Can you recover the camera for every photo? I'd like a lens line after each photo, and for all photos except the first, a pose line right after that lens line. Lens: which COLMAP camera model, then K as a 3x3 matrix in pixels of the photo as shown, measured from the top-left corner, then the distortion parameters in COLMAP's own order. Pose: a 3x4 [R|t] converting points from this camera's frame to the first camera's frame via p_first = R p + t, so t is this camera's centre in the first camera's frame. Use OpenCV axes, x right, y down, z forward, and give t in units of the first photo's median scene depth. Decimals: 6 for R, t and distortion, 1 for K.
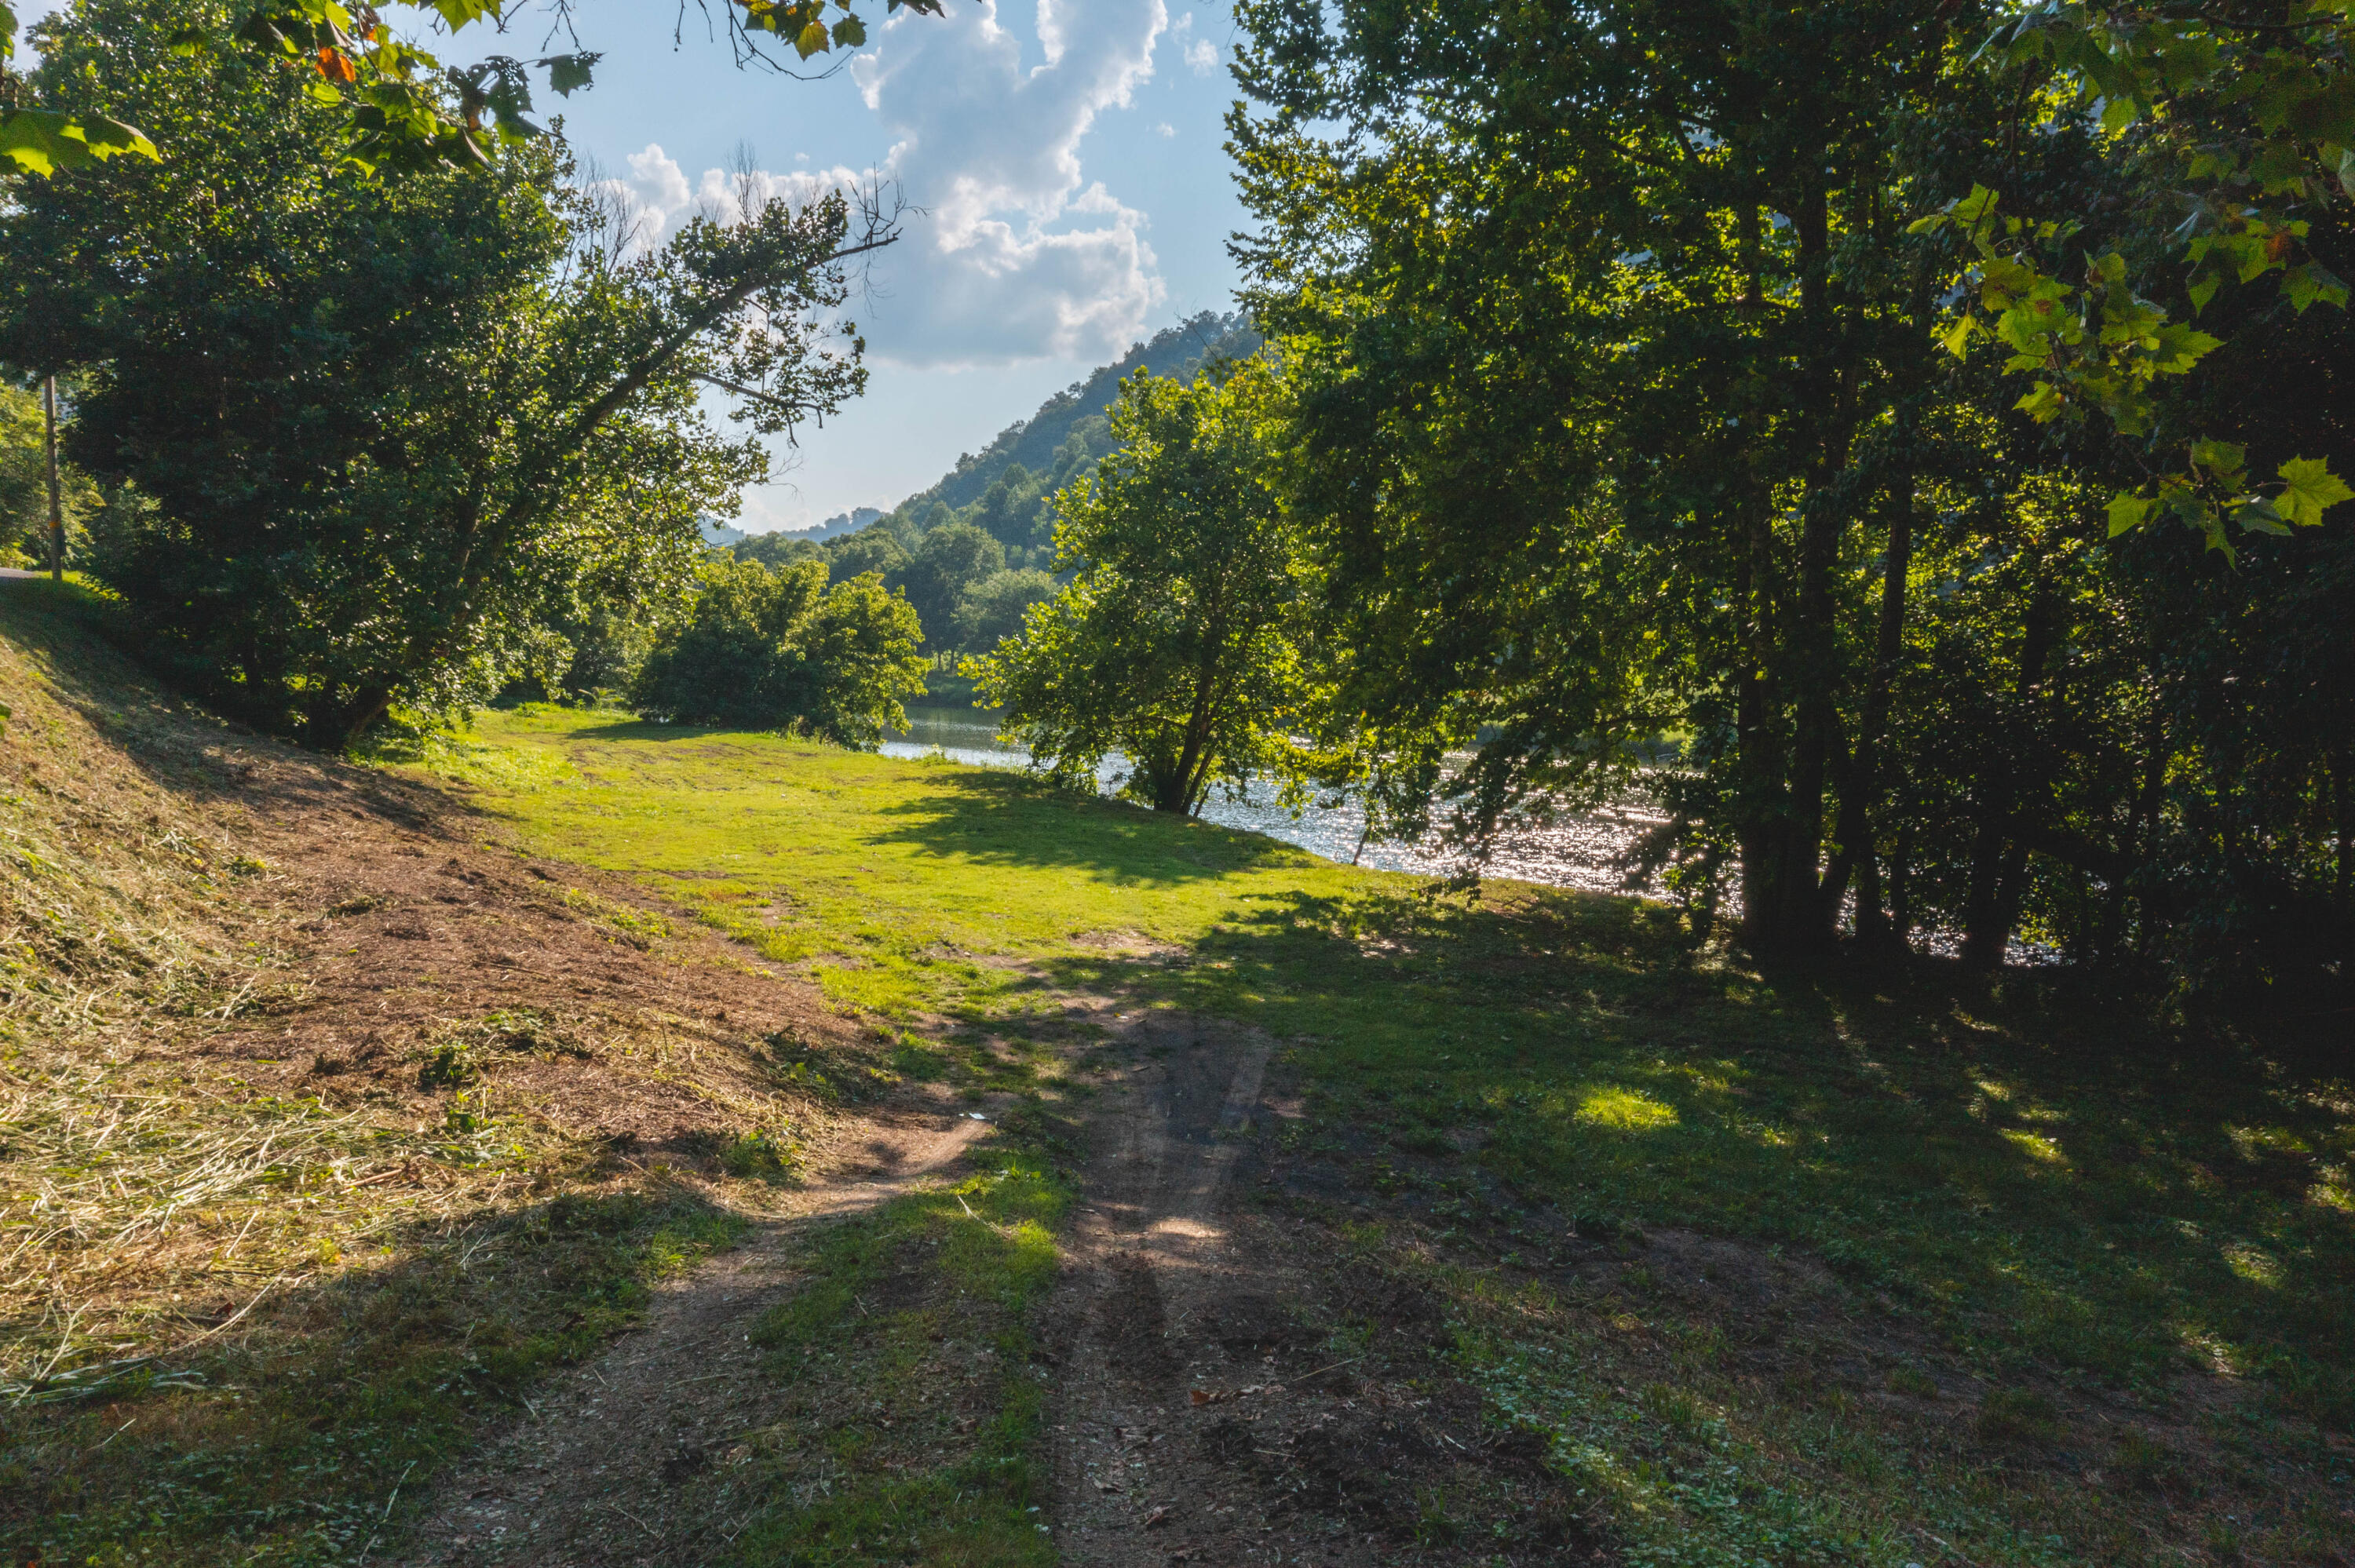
lens RADIAL K [[1877.1, 0, 1177.5], [0, 1877.1, 784.0], [0, 0, 1]] dist [0.004200, 0.003310]
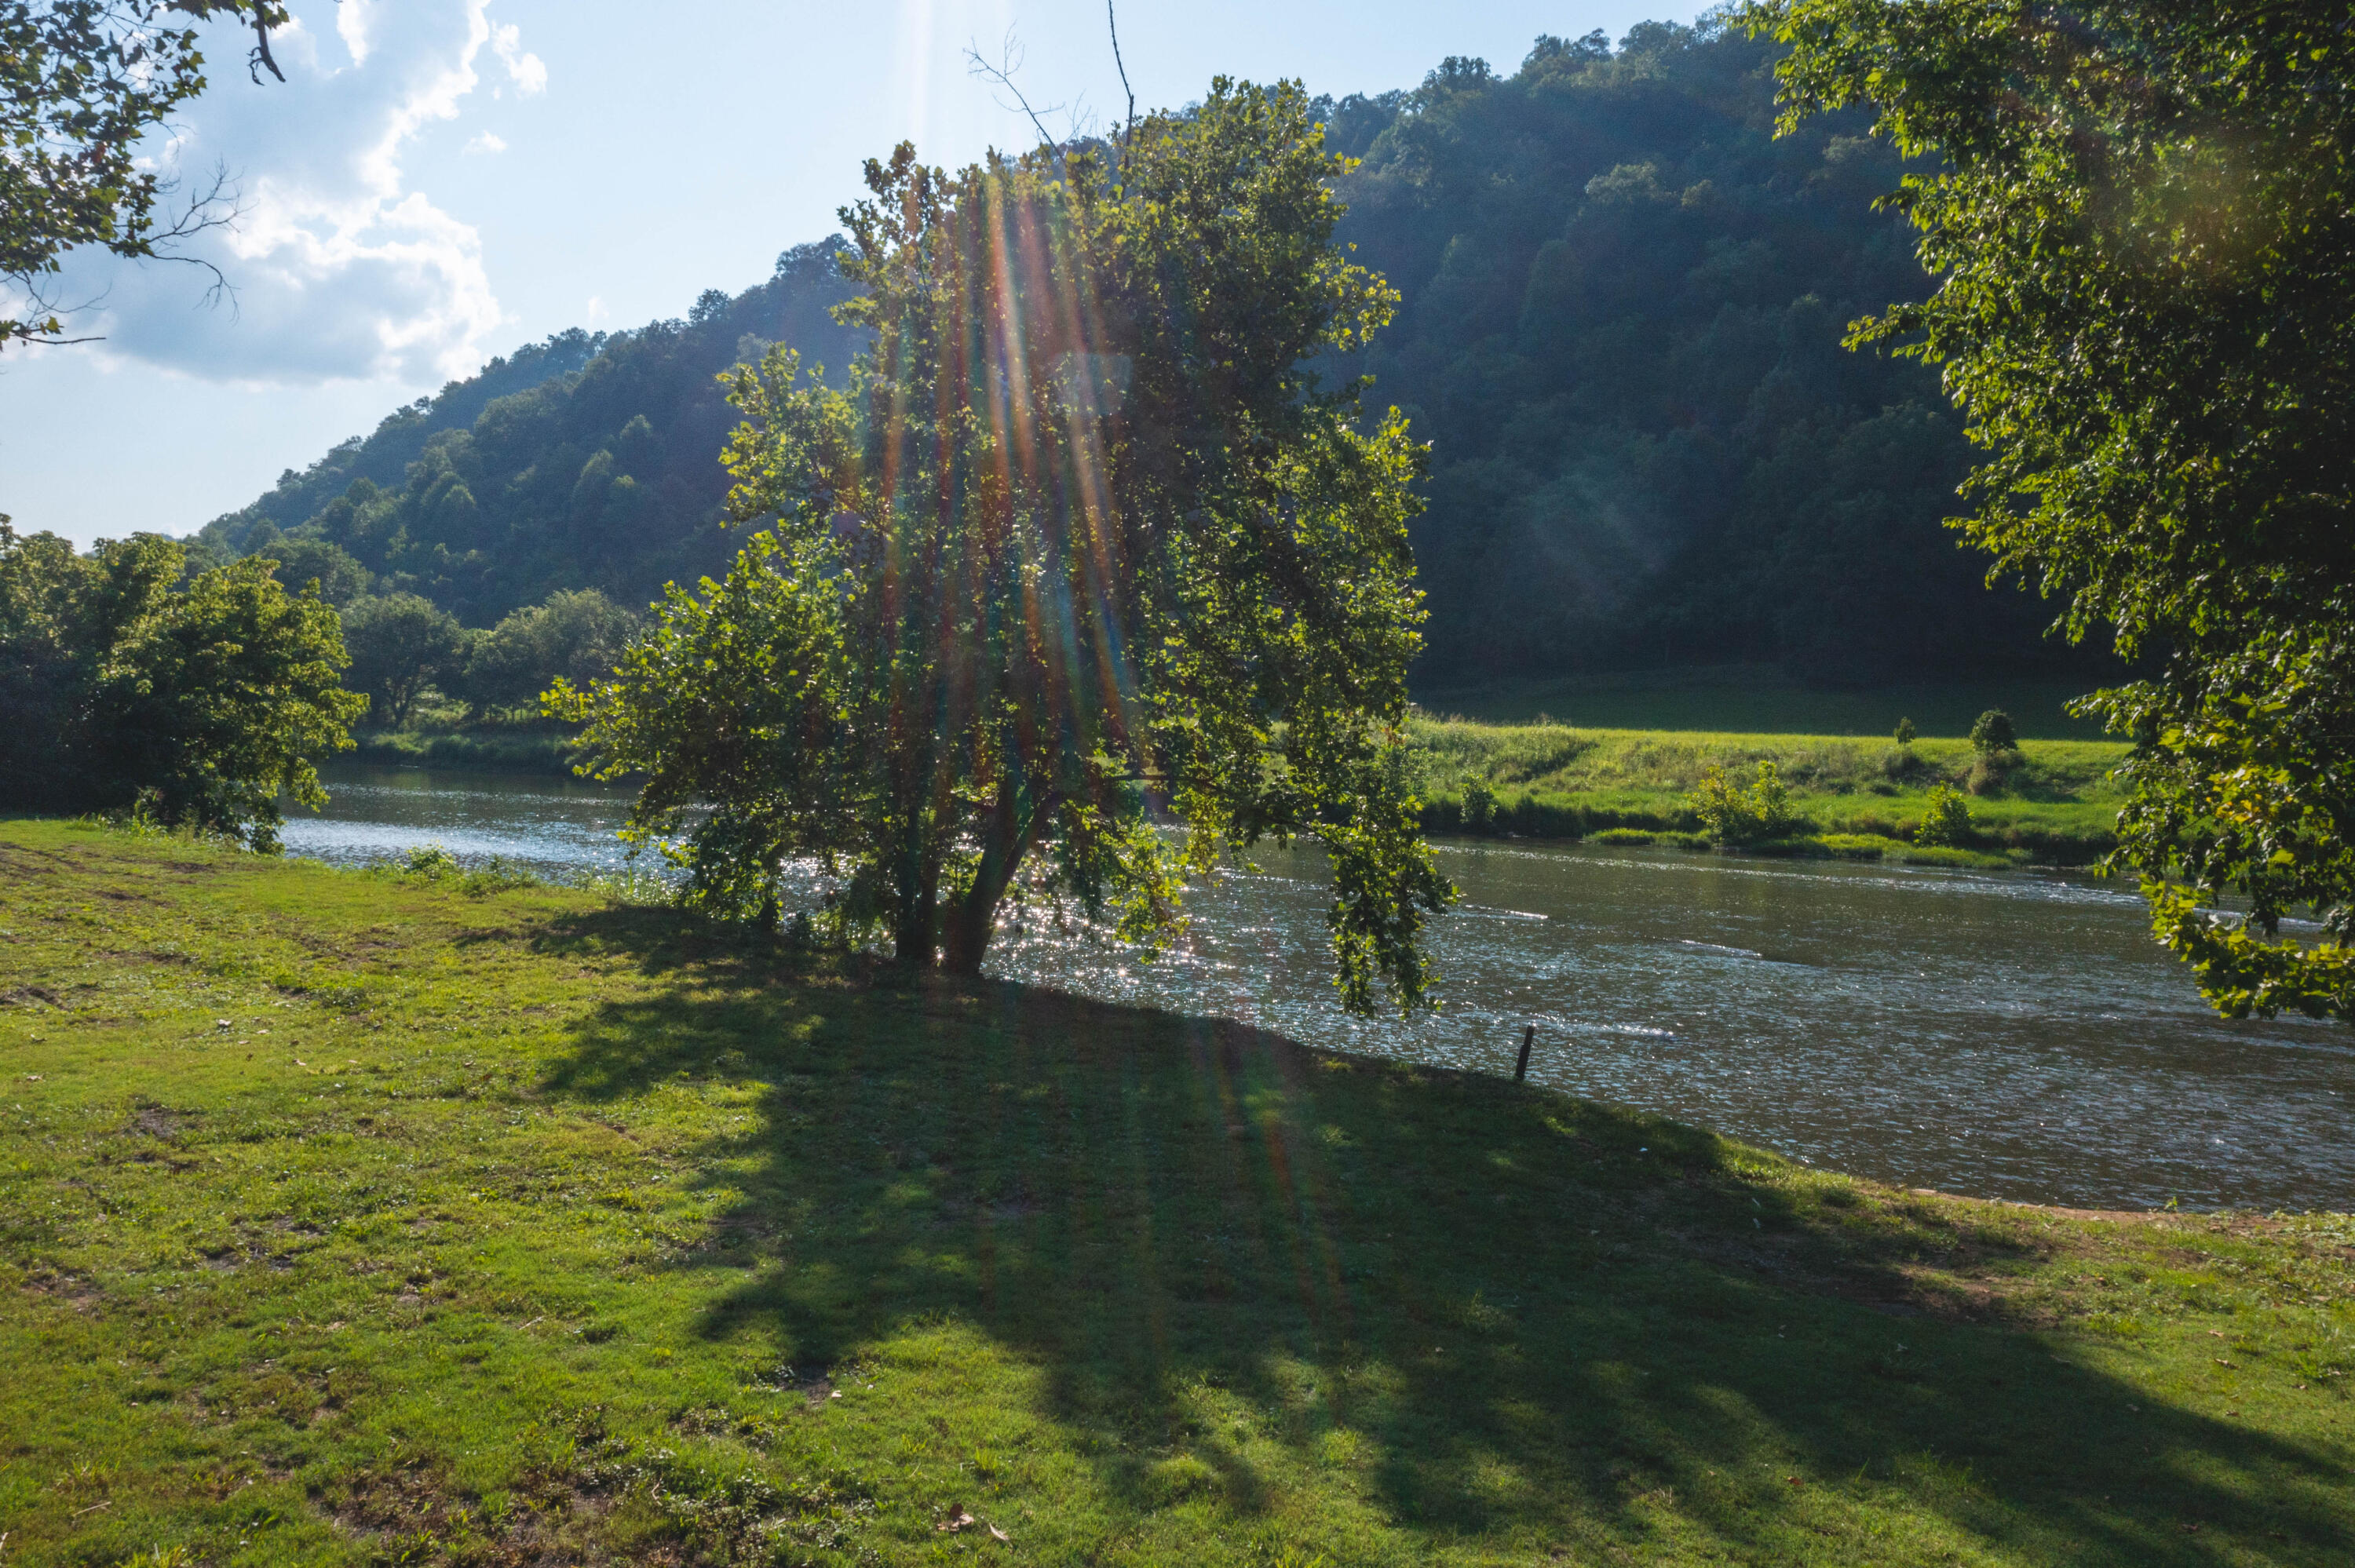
lens RADIAL K [[1877.1, 0, 1177.5], [0, 1877.1, 784.0], [0, 0, 1]] dist [0.004200, 0.003310]
pose [[0.944712, -0.010615, 0.327728, -0.079003], [0.018890, 0.999578, -0.022076, -0.015936], [-0.327355, 0.027046, 0.944514, 0.298744]]
